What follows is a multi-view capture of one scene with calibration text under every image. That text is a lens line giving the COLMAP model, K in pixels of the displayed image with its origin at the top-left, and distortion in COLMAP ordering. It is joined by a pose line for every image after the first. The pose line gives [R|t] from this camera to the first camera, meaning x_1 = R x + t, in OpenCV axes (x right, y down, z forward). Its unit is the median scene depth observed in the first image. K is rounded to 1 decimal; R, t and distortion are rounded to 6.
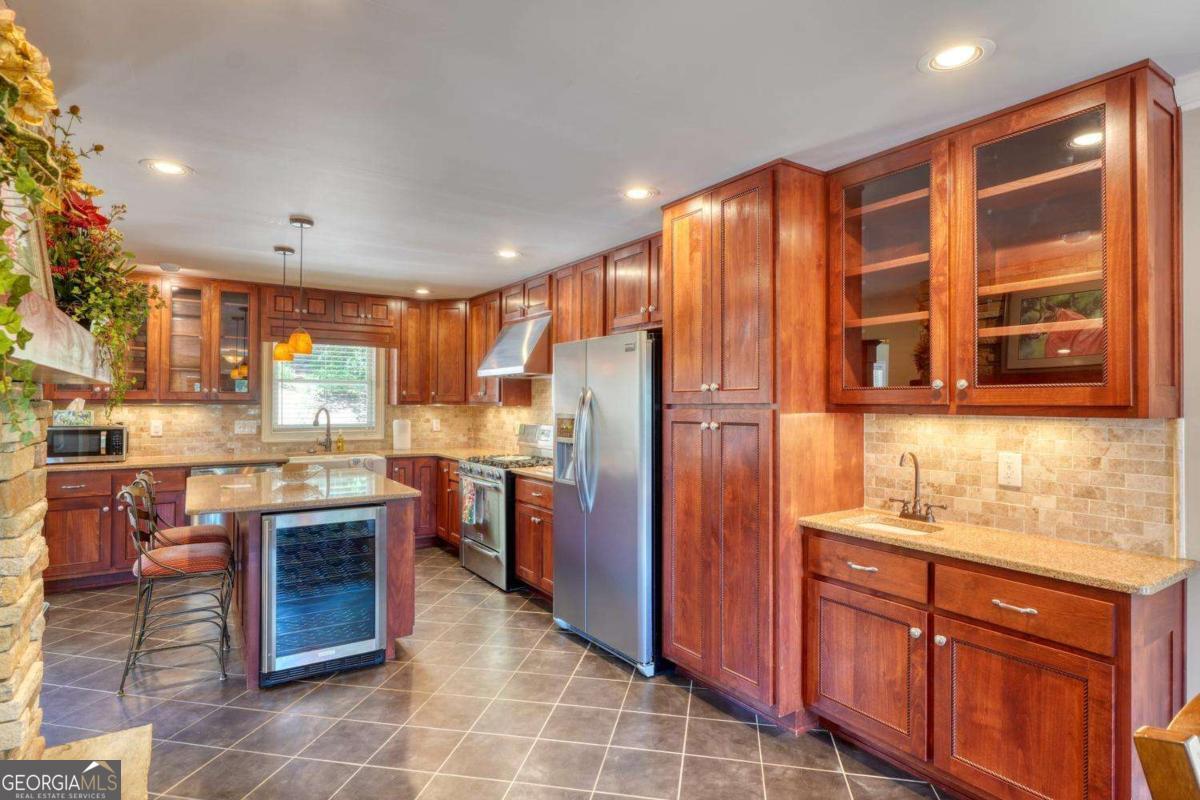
lens RADIAL K [[629.1, 0, 595.7], [0, 629.1, 398.4], [0, 0, 1]] dist [0.002961, -0.003350]
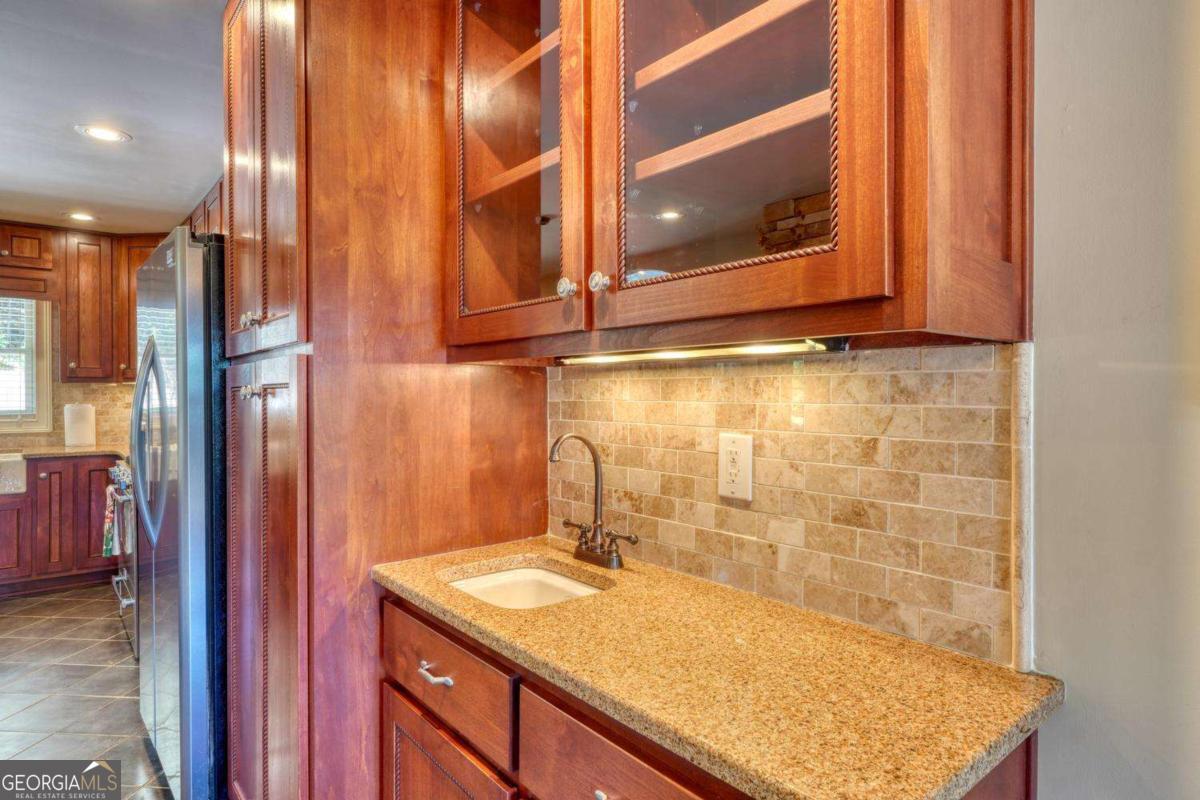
lens RADIAL K [[661.4, 0, 605.0], [0, 661.4, 400.3], [0, 0, 1]] dist [0.008795, -0.004122]
pose [[0.994136, -0.007136, 0.107903, 0.478866], [0.005399, 0.999851, 0.016383, 0.049244], [-0.108003, -0.015704, 0.994026, 0.467872]]
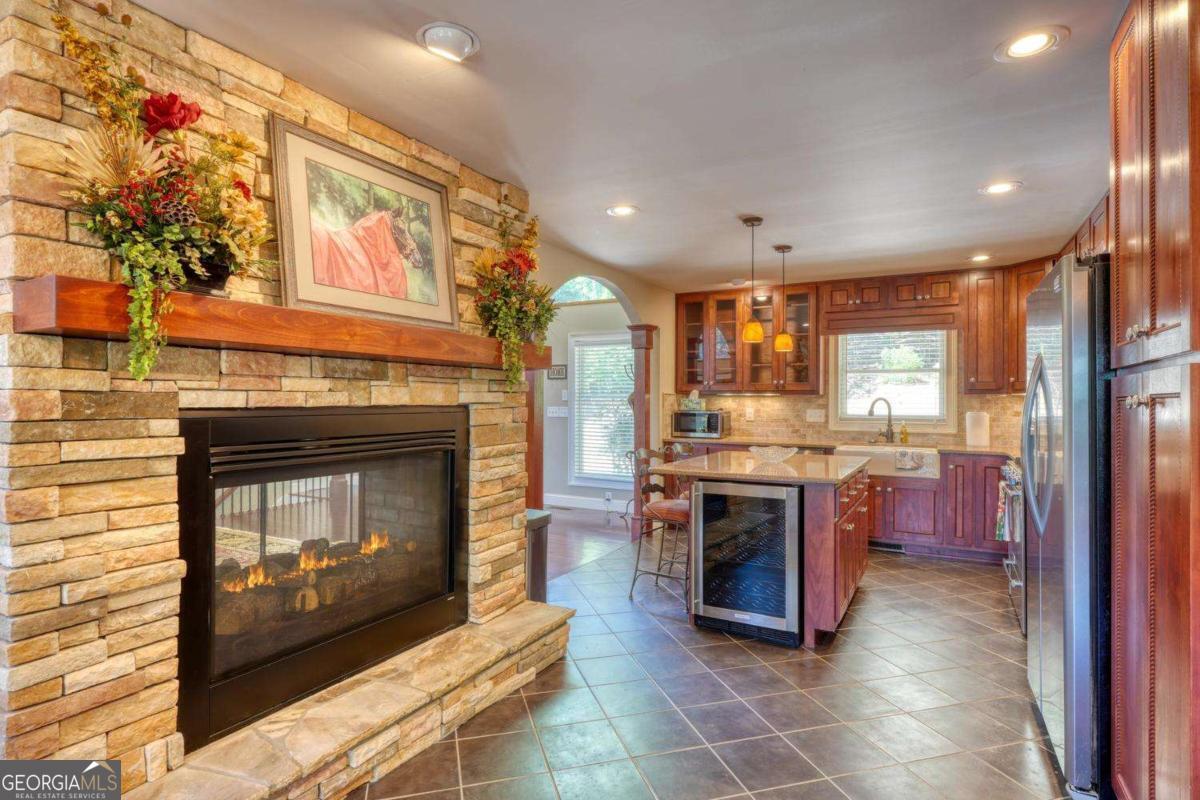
lens RADIAL K [[629.1, 0, 598.4], [0, 629.1, 395.4], [0, 0, 1]] dist [0.002961, -0.003350]
pose [[0.456337, -0.012224, -0.889723, 0.528059], [0.002649, 0.999920, -0.012380, 0.050162], [0.889803, 0.003293, 0.456332, 0.361376]]
